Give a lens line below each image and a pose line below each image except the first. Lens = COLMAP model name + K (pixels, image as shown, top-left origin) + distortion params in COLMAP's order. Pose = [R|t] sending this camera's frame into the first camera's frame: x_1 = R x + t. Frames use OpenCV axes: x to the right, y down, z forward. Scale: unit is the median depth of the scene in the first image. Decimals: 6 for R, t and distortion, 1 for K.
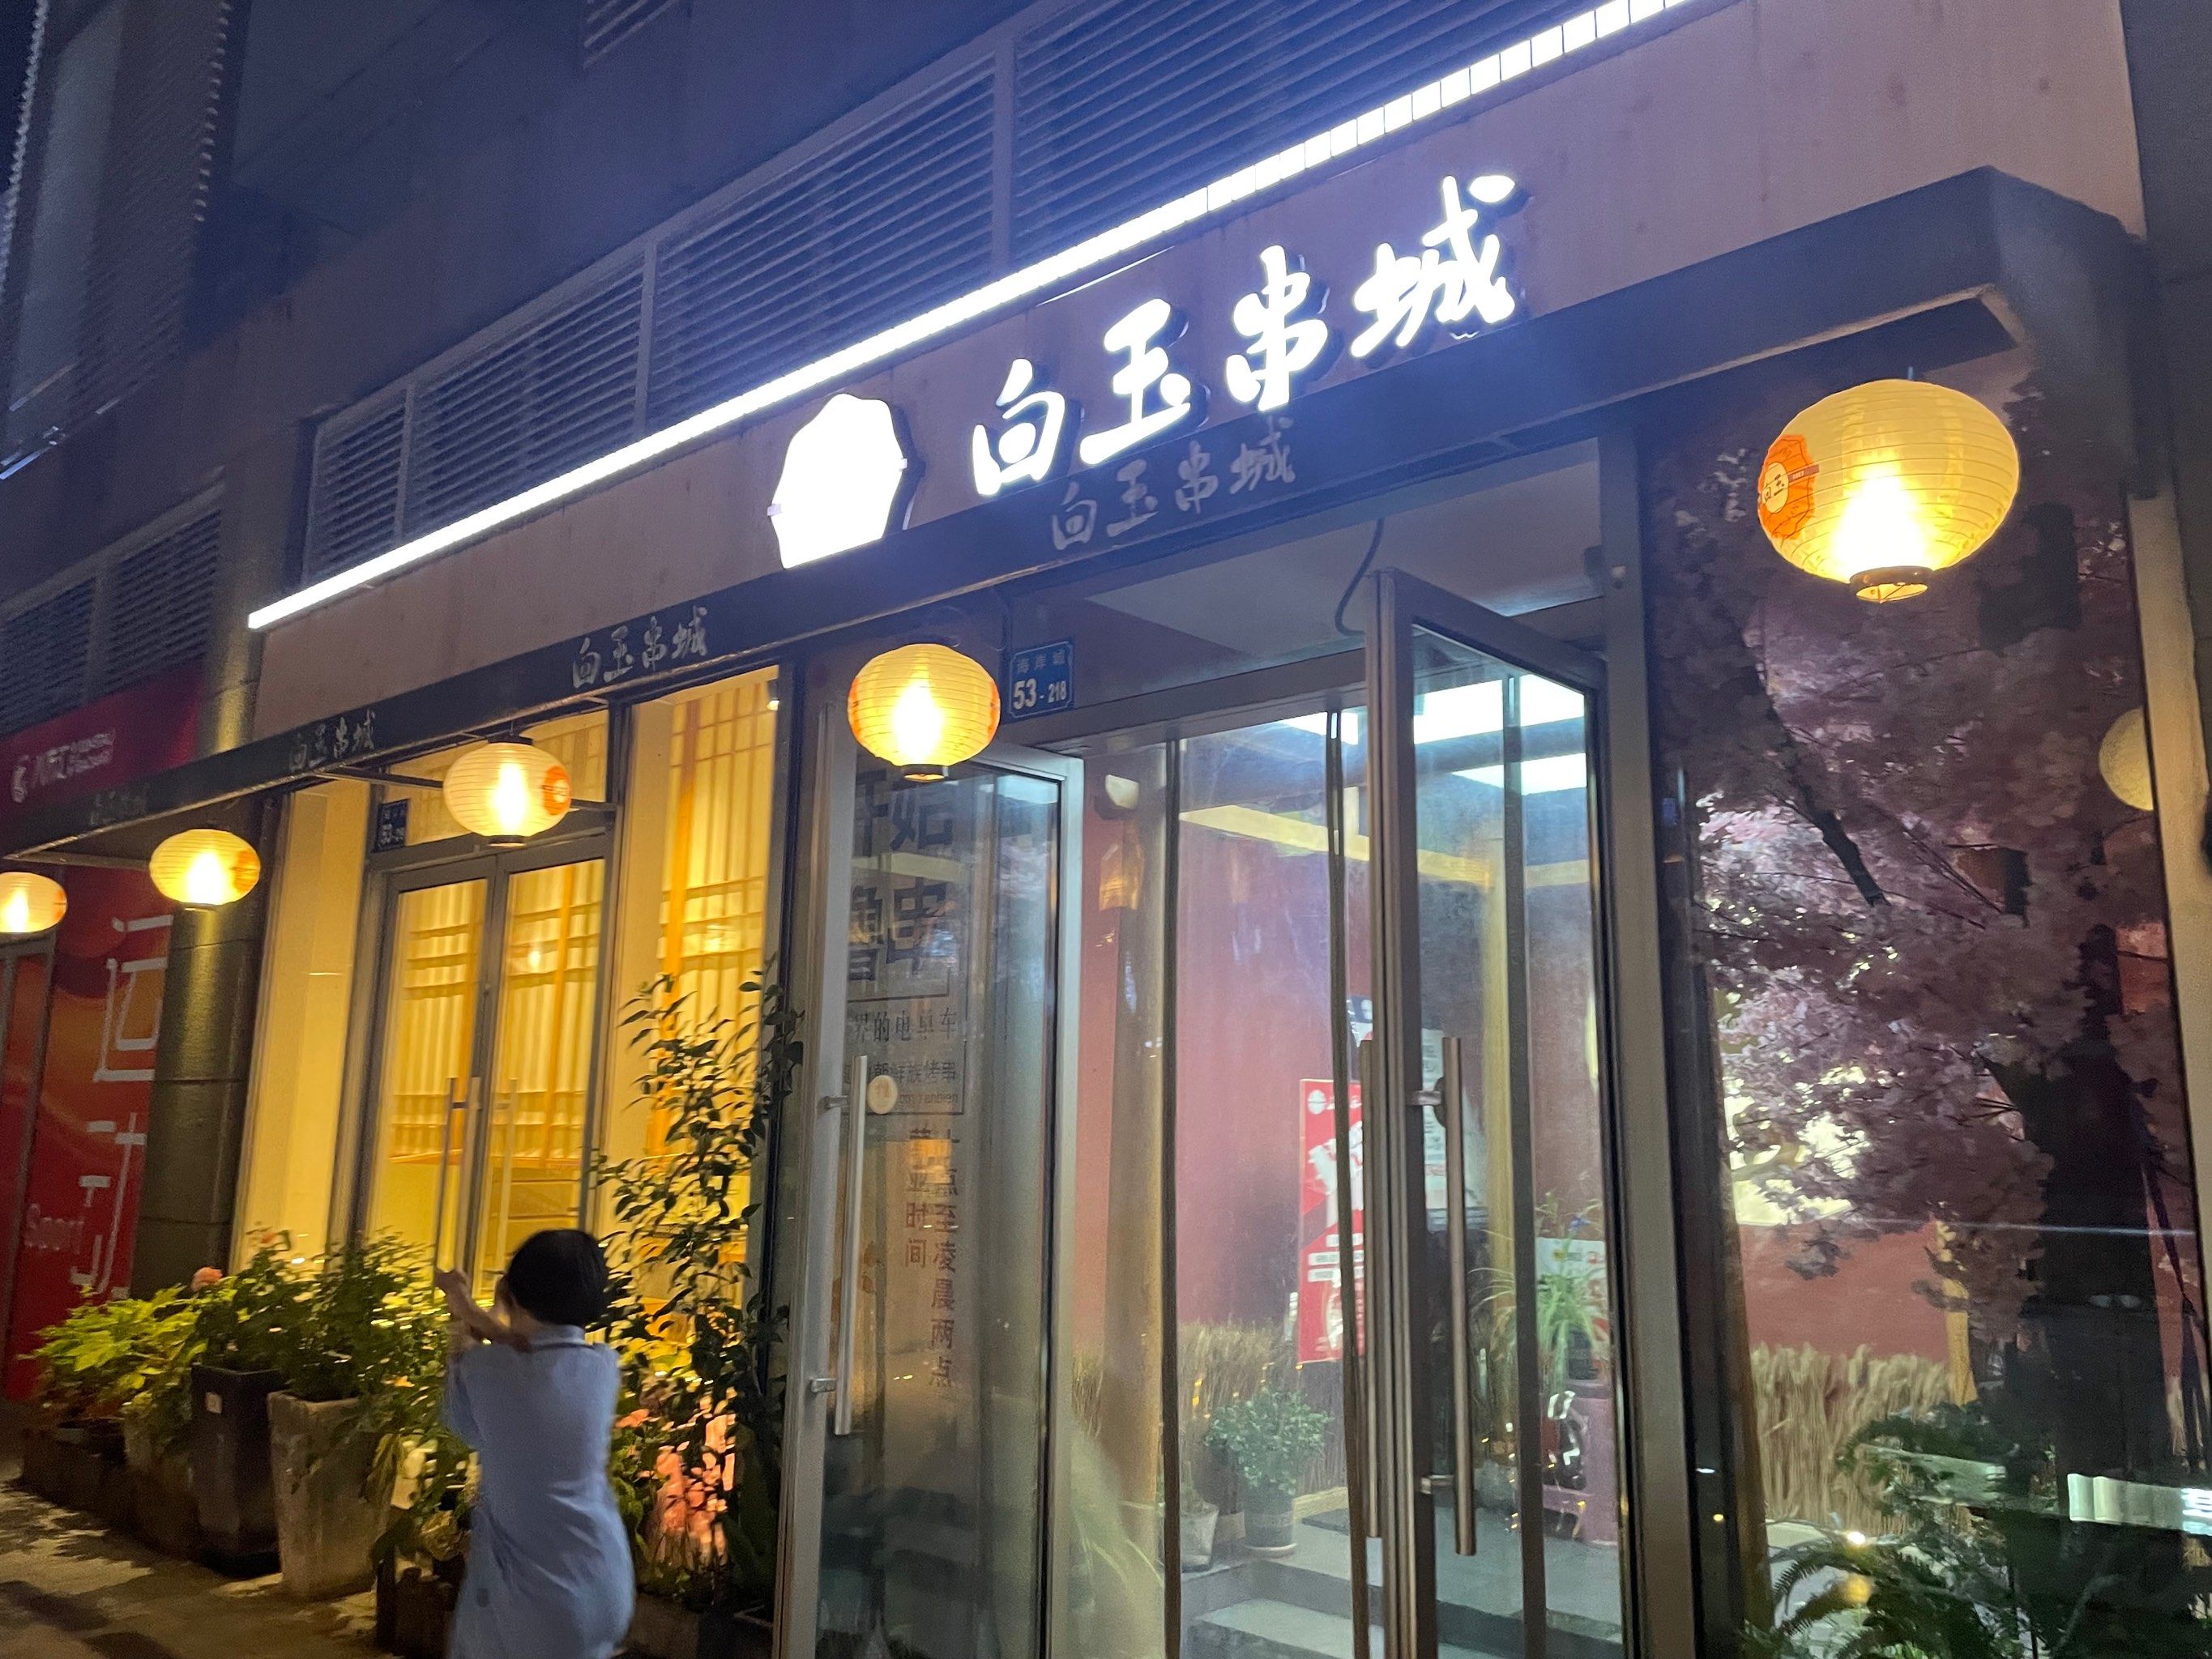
lens RADIAL K [[1678.3, 0, 1101.3], [0, 1678.3, 823.9], [0, 0, 1]] dist [0.076541, -0.005485]
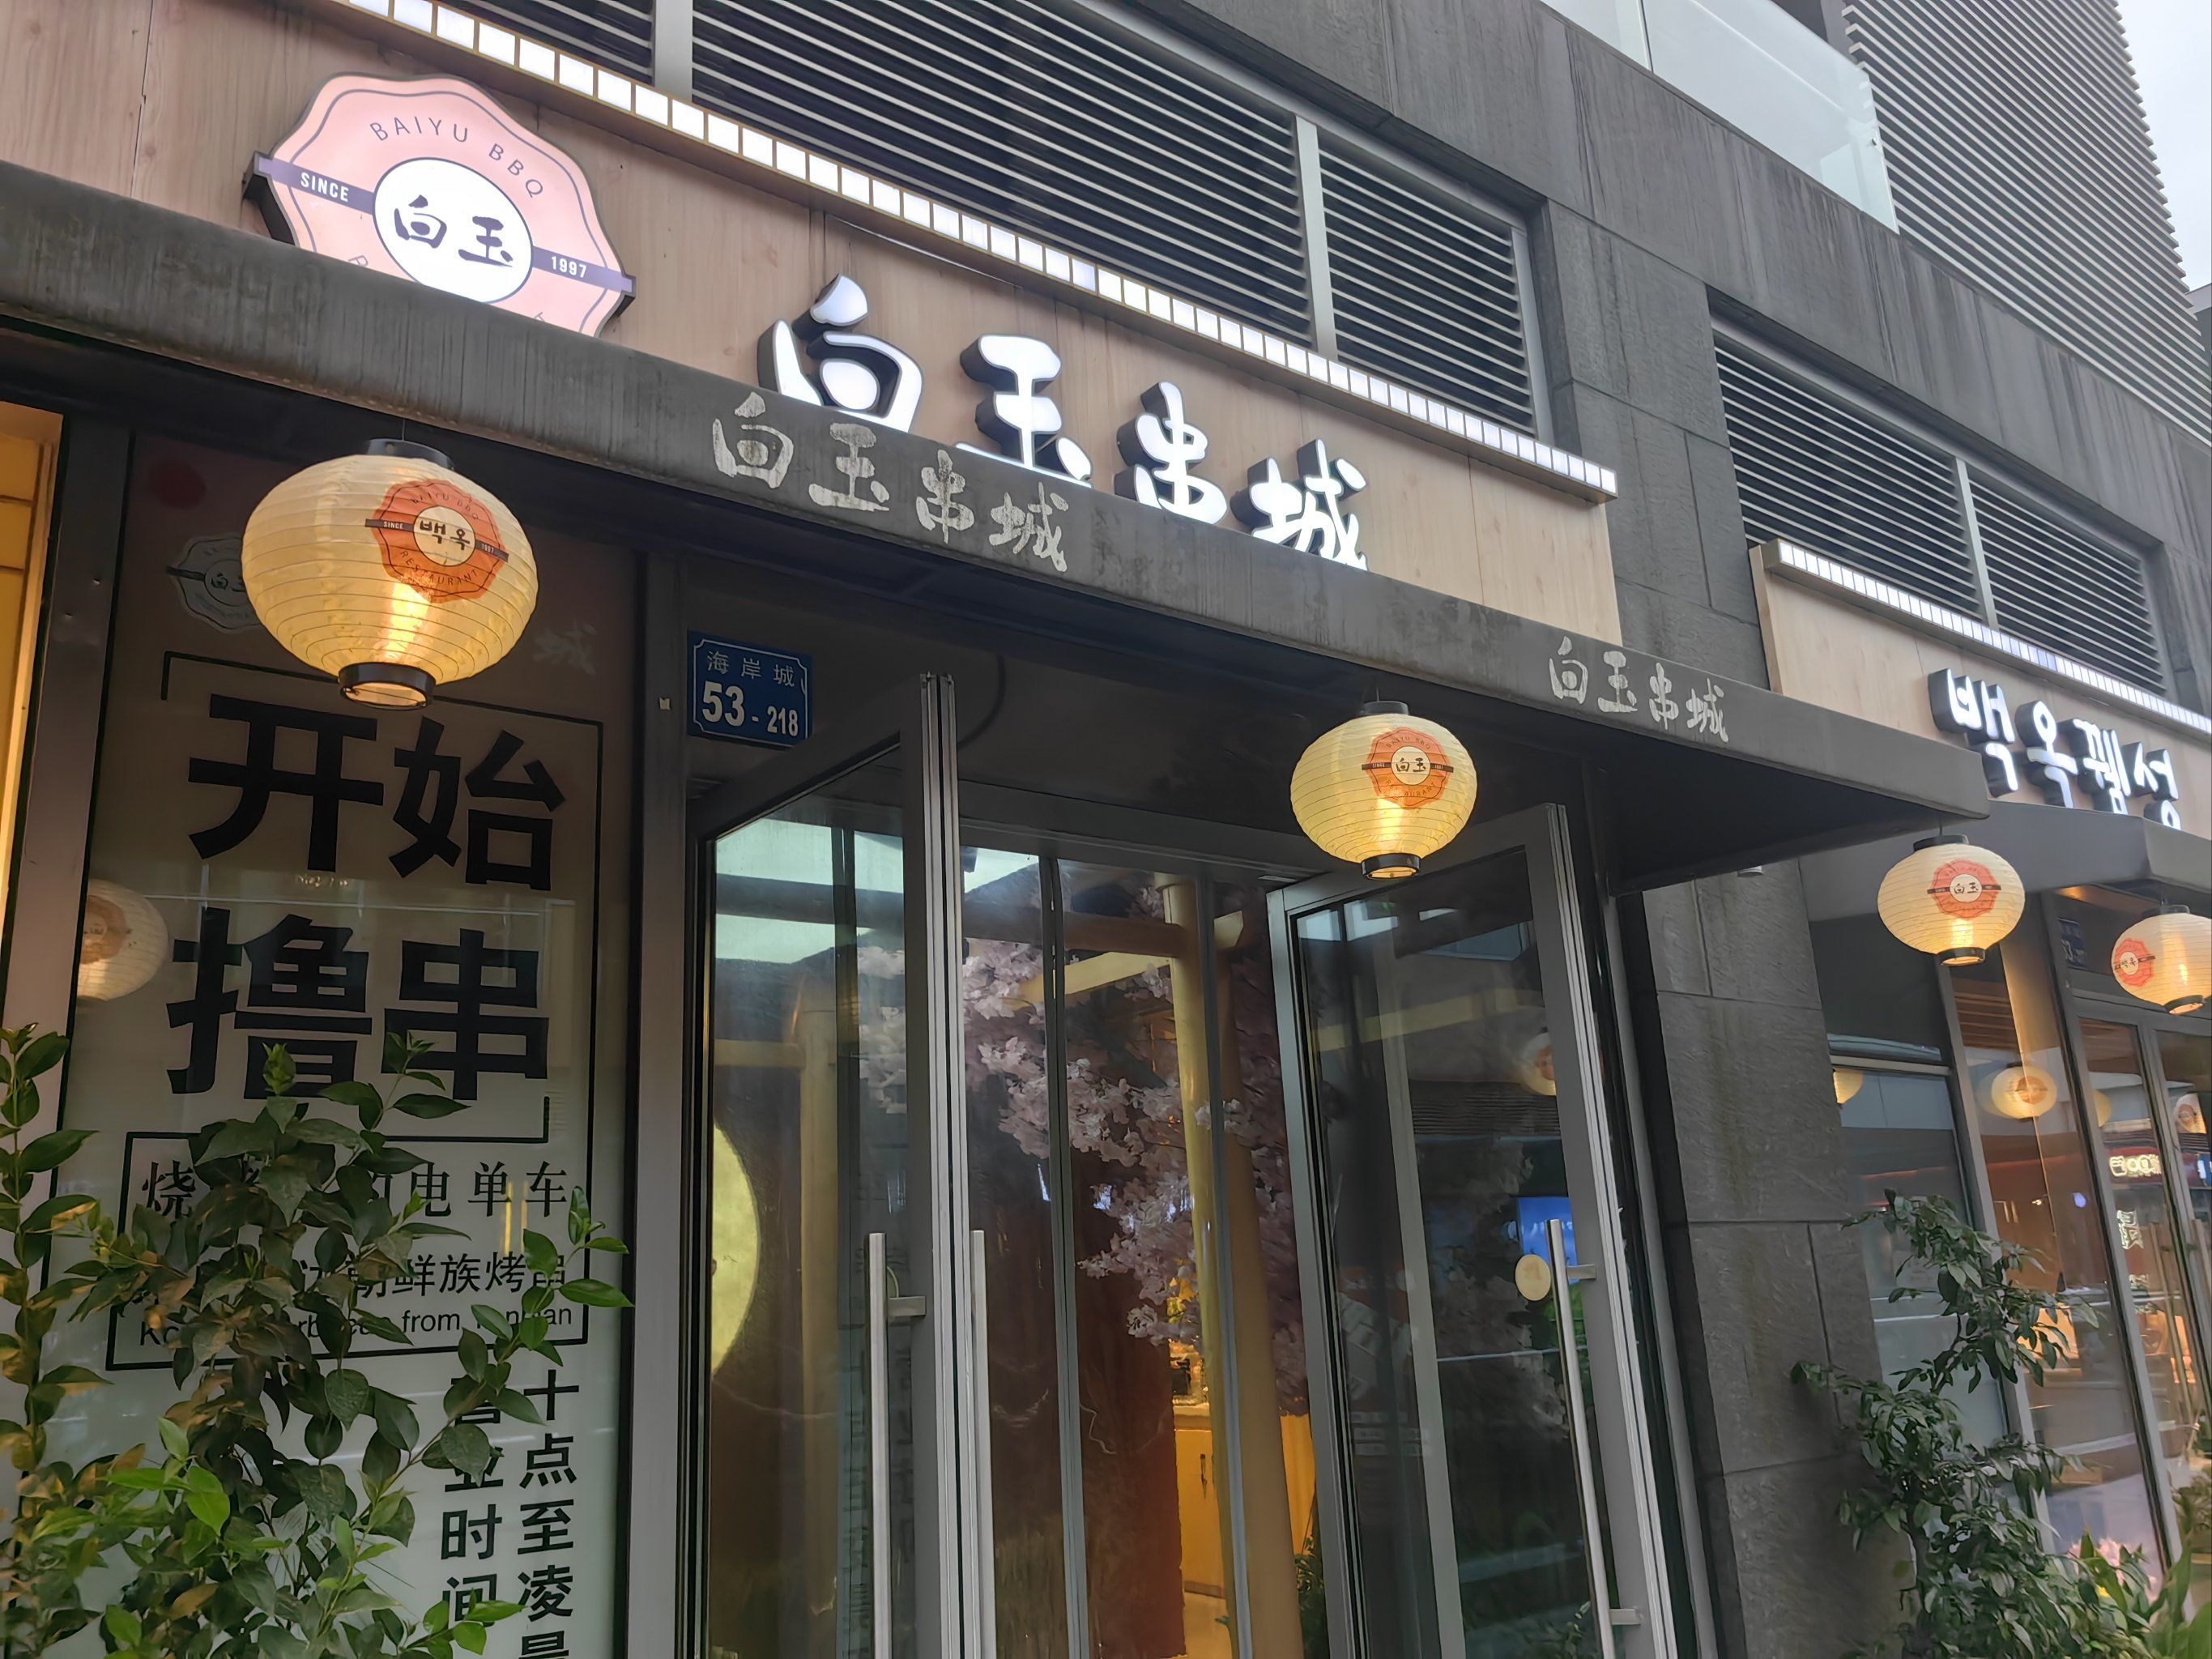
lens RADIAL K [[1749.9, 0, 1090.1], [0, 1749.9, 825.6], [0, 0, 1]] dist [0.028855, -0.030659]
pose [[0.193913, 0.242205, 0.950649, -0.804987], [-0.121682, 0.967498, -0.221677, 0.130660], [-0.973443, -0.072691, 0.217082, 0.818918]]
